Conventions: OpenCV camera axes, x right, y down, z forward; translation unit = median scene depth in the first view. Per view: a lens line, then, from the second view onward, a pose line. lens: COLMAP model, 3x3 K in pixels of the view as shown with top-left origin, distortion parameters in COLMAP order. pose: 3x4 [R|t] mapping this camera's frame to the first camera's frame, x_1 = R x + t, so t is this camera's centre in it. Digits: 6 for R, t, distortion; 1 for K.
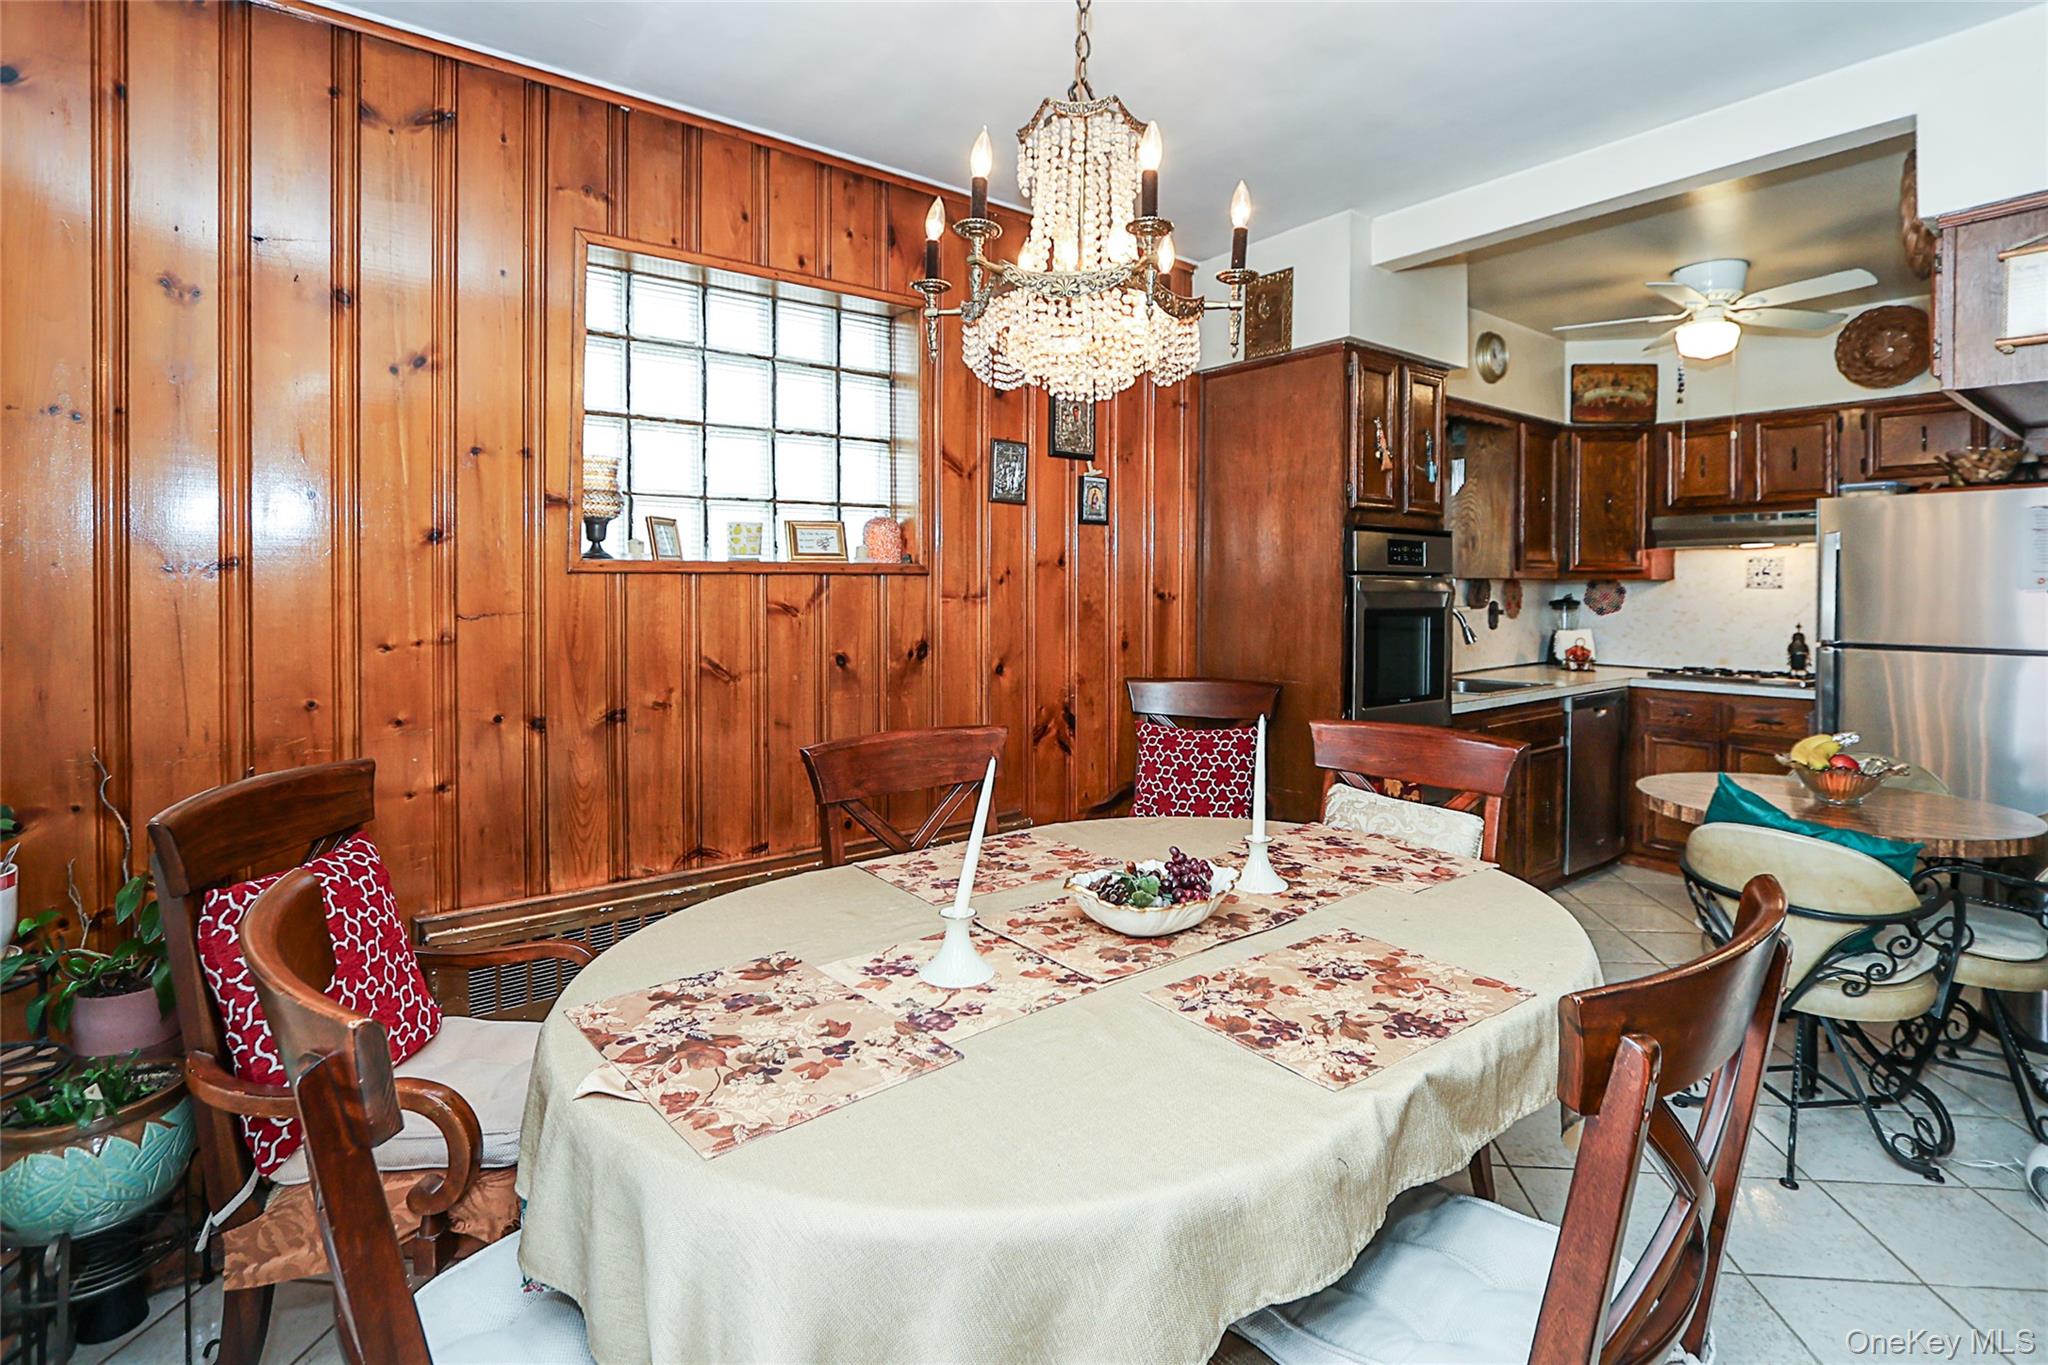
lens RADIAL K [[973.8, 0, 1047.9], [0, 973.8, 590.2], [0, 0, 1]] dist [-0.011568, 0.000953]
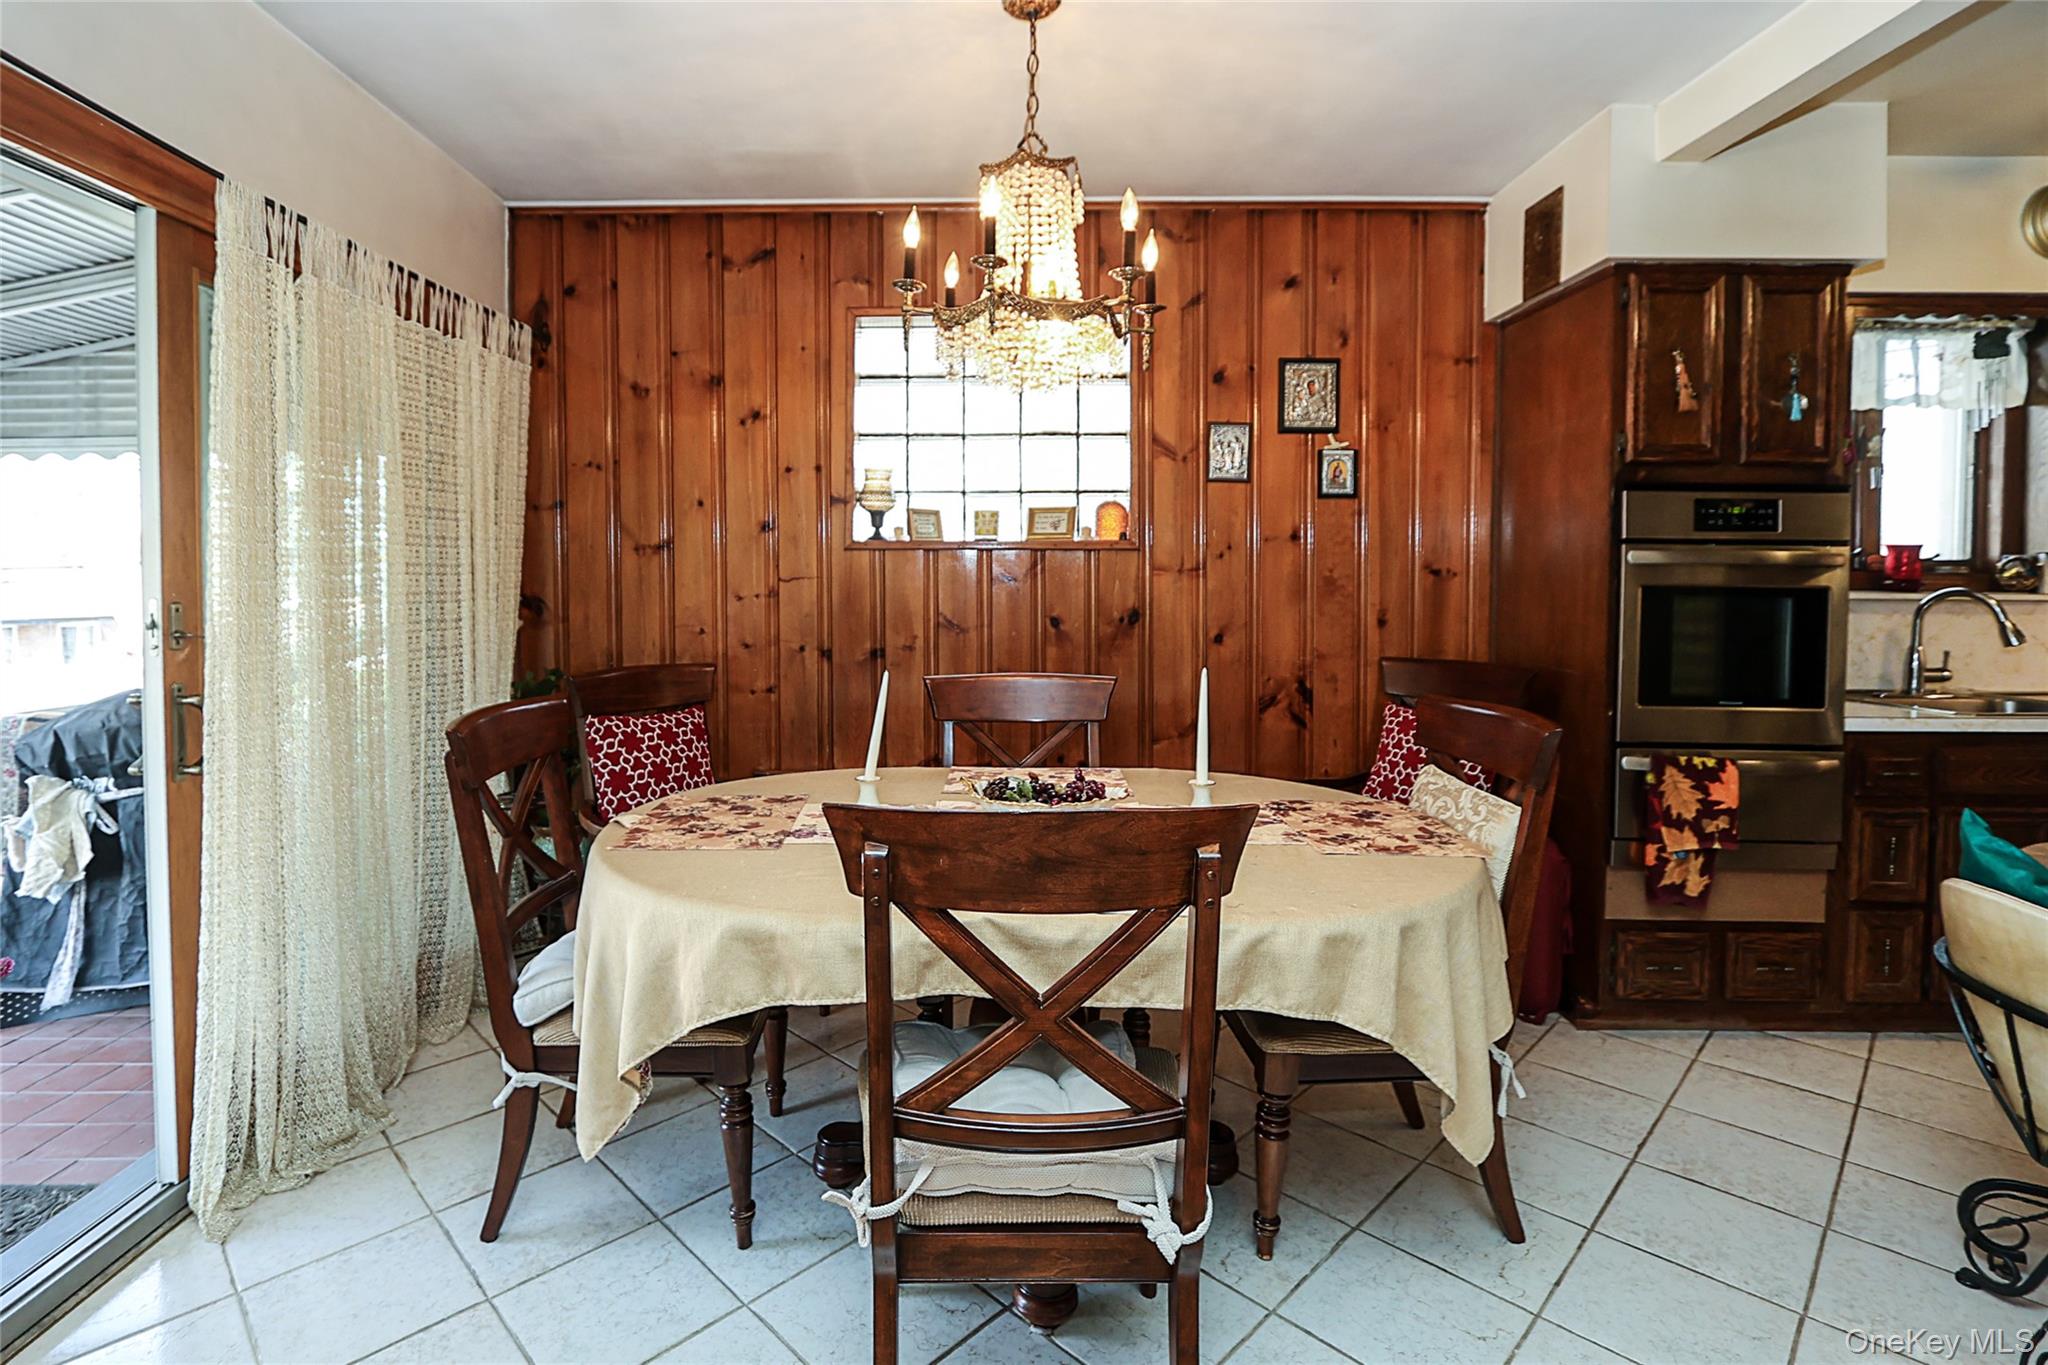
lens RADIAL K [[973.8, 0, 968.6], [0, 973.8, 601.7], [0, 0, 1]] dist [-0.011568, 0.000953]
pose [[0.774451, 0.016763, -0.632412, 0.390313], [-0.006433, 0.999806, 0.018625, 0.021343], [0.632602, -0.010356, 0.774408, 0.000479]]
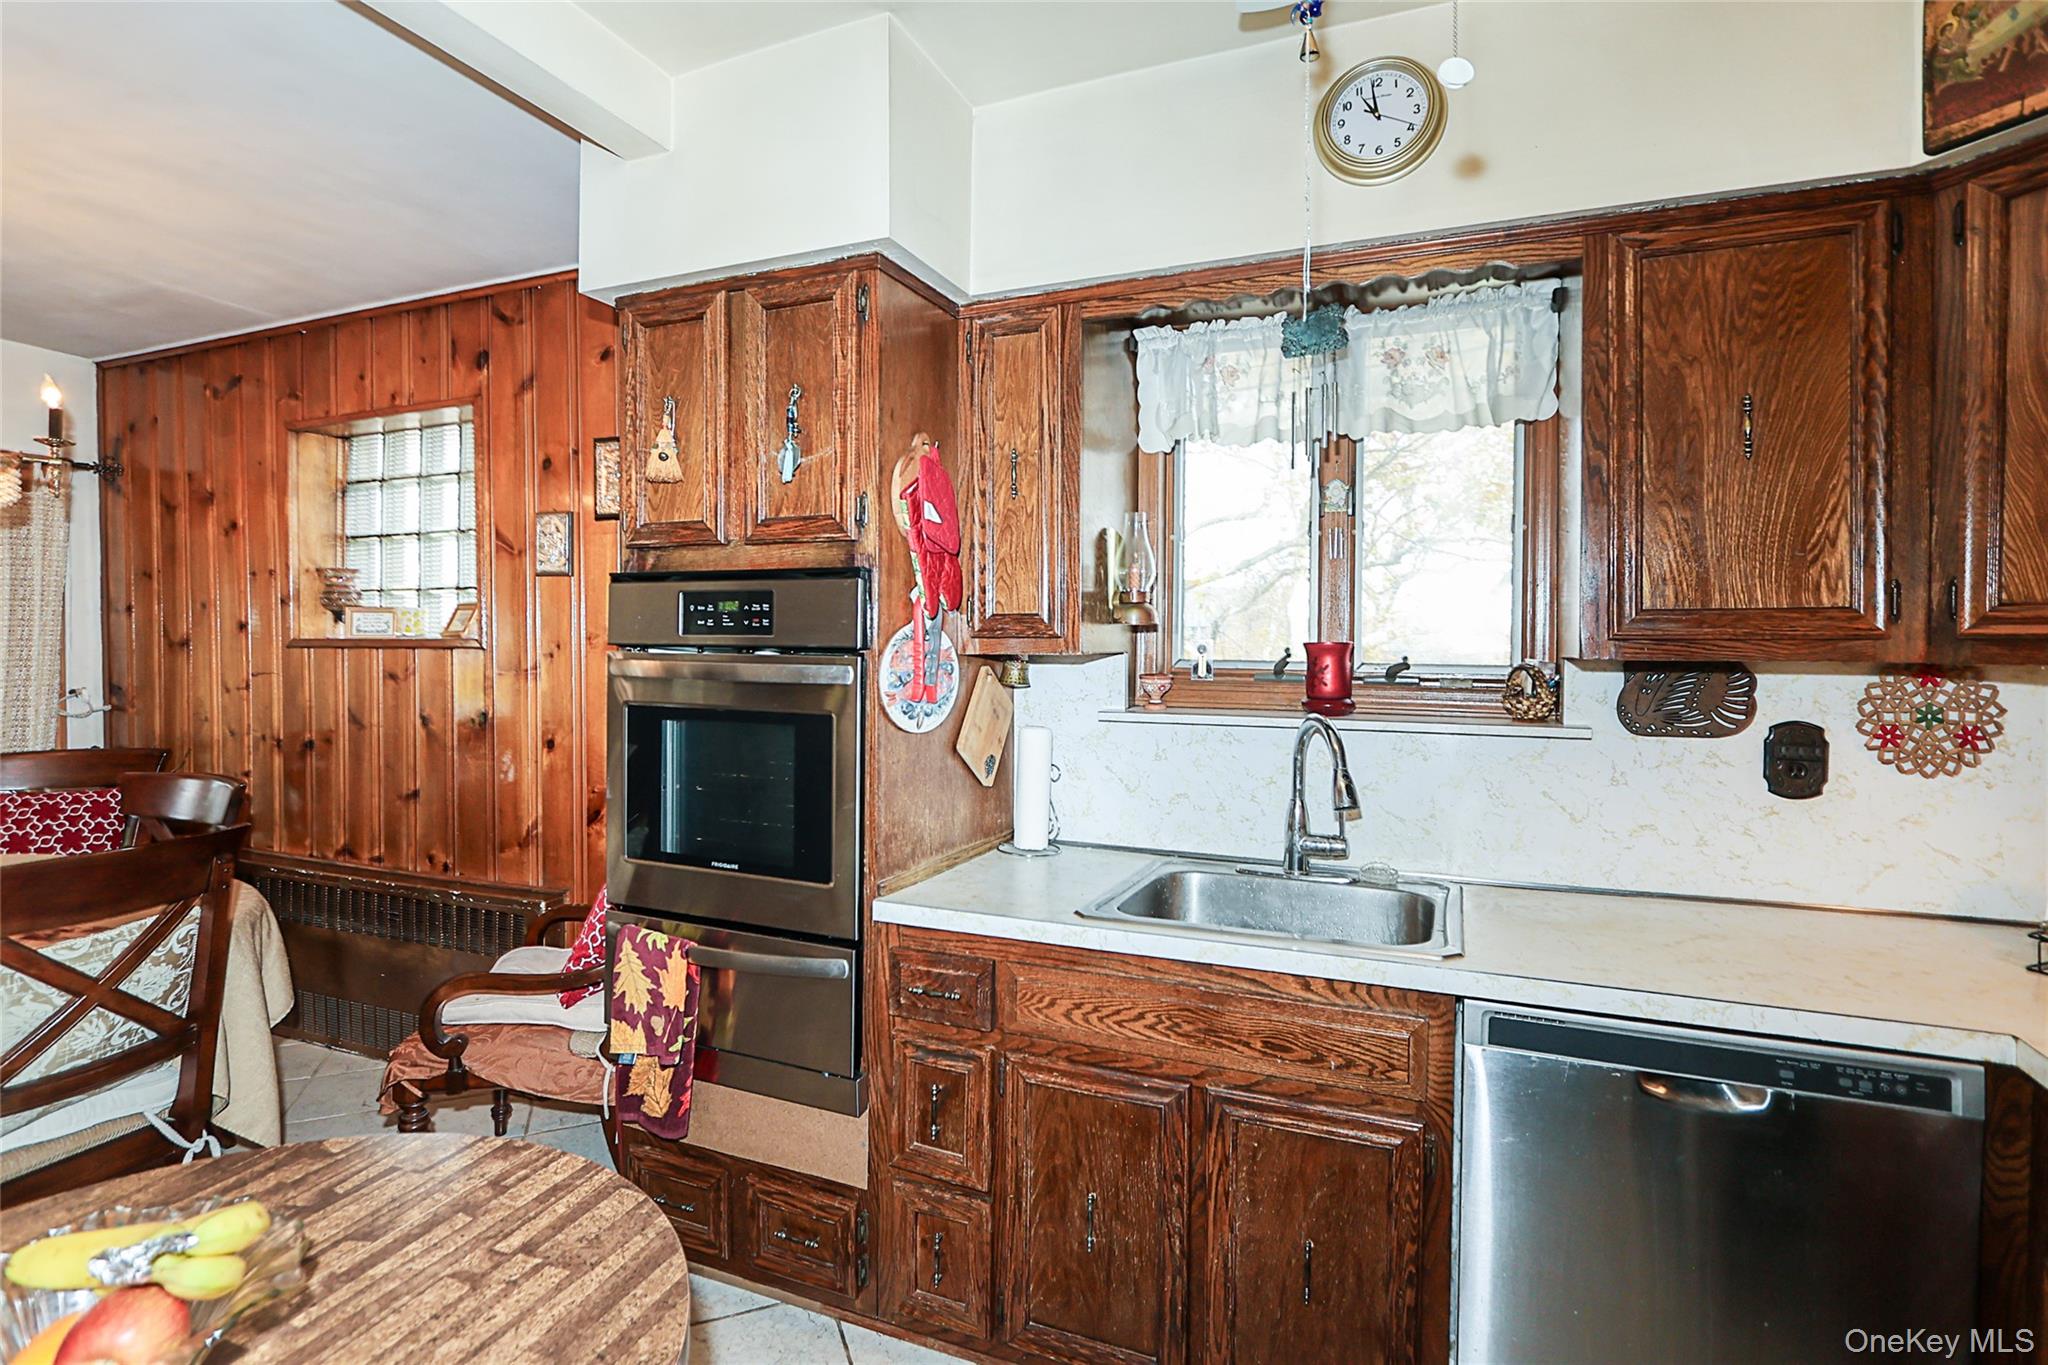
lens RADIAL K [[973.8, 0, 1047.8], [0, 973.8, 662.2], [0, 0, 1]] dist [-0.011568, 0.000953]
pose [[0.492571, 0.014706, -0.870148, 0.990902], [-0.011689, 0.999879, 0.010282, -0.017587], [0.870194, 0.005107, 0.492684, 0.897459]]
